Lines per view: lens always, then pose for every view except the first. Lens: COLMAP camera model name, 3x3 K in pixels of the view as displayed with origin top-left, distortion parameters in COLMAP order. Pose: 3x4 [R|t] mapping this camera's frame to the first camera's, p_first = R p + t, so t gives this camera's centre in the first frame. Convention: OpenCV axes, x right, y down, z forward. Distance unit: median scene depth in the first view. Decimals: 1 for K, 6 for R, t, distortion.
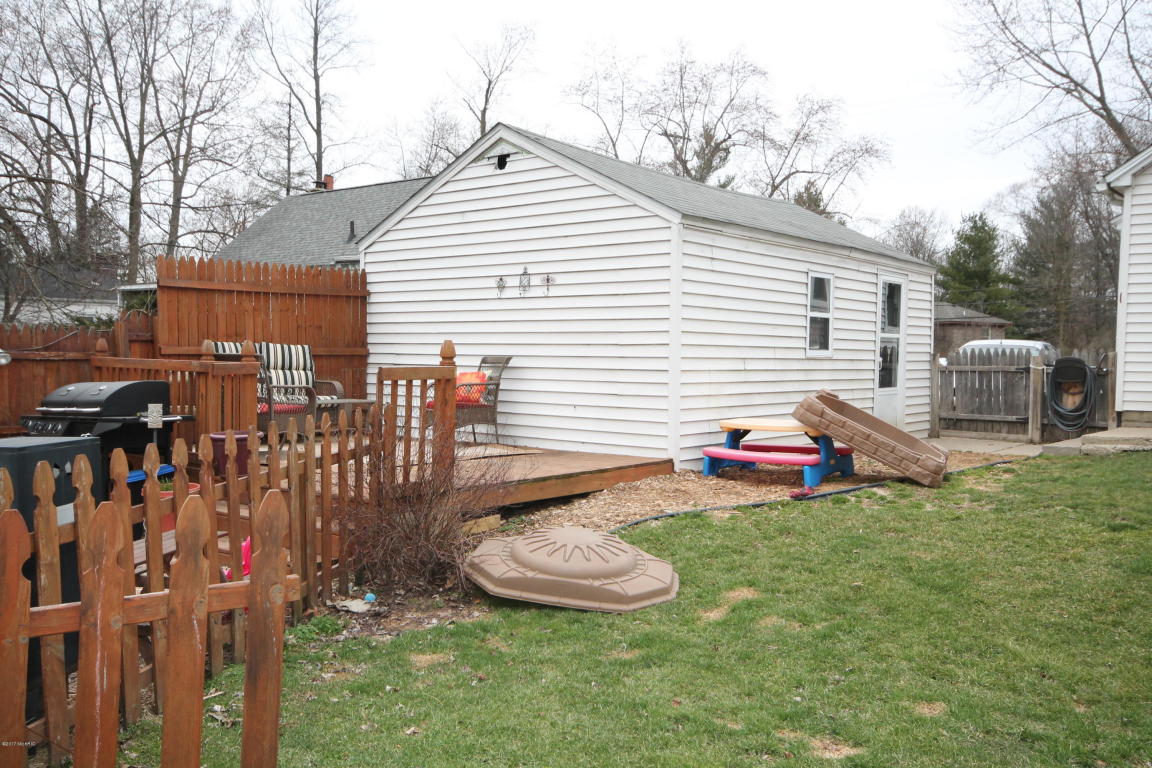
lens RADIAL K [[999.1, 0, 579.0], [0, 999.1, 381.9], [0, 0, 1]] dist [0.010839, 0.028219]
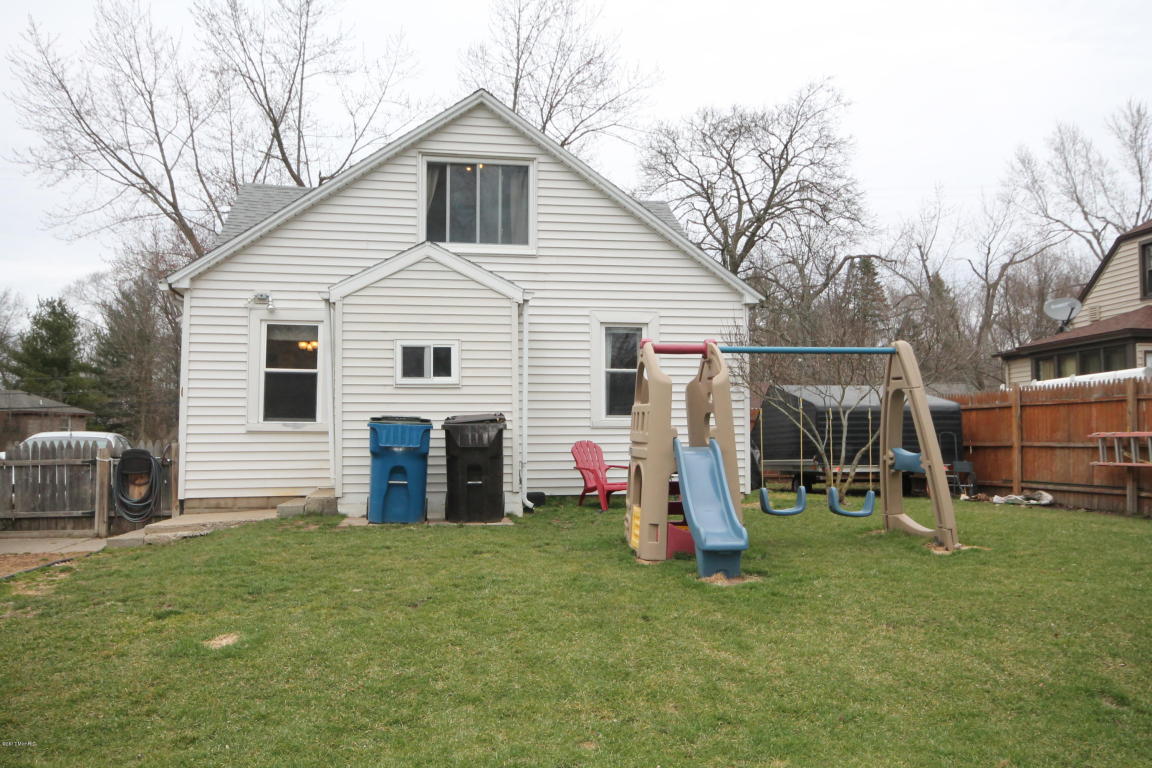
lens RADIAL K [[999.1, 0, 581.0], [0, 999.1, 381.5], [0, 0, 1]] dist [0.010839, 0.028219]
pose [[0.653290, 0.031041, 0.756471, 0.013223], [0.037343, 0.996622, -0.073144, -0.001515], [-0.756186, 0.076033, 0.649924, -0.007467]]
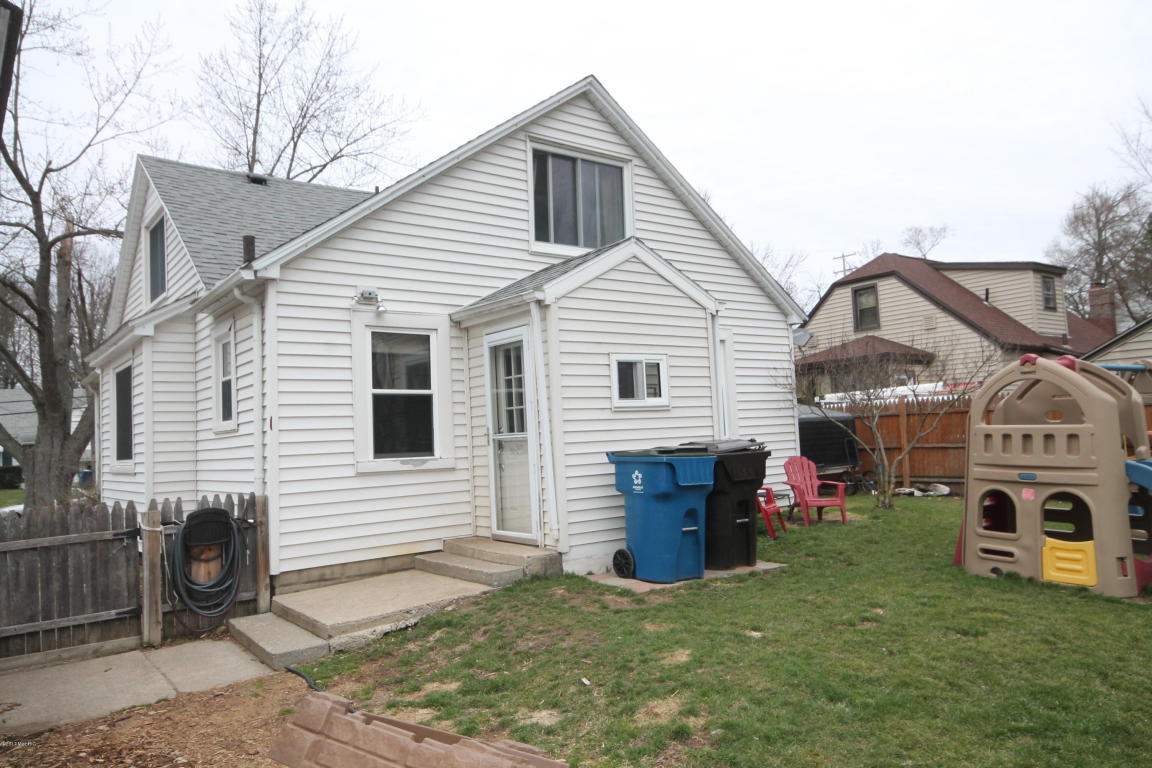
lens RADIAL K [[825.1, 0, 580.7], [0, 825.1, 376.1], [0, 0, 1]] dist [0.006886, 0.019722]
pose [[0.221967, 0.048158, 0.973864, -0.017390], [0.079648, 0.994546, -0.067335, -0.057653], [-0.971796, 0.092513, 0.216921, 0.625007]]
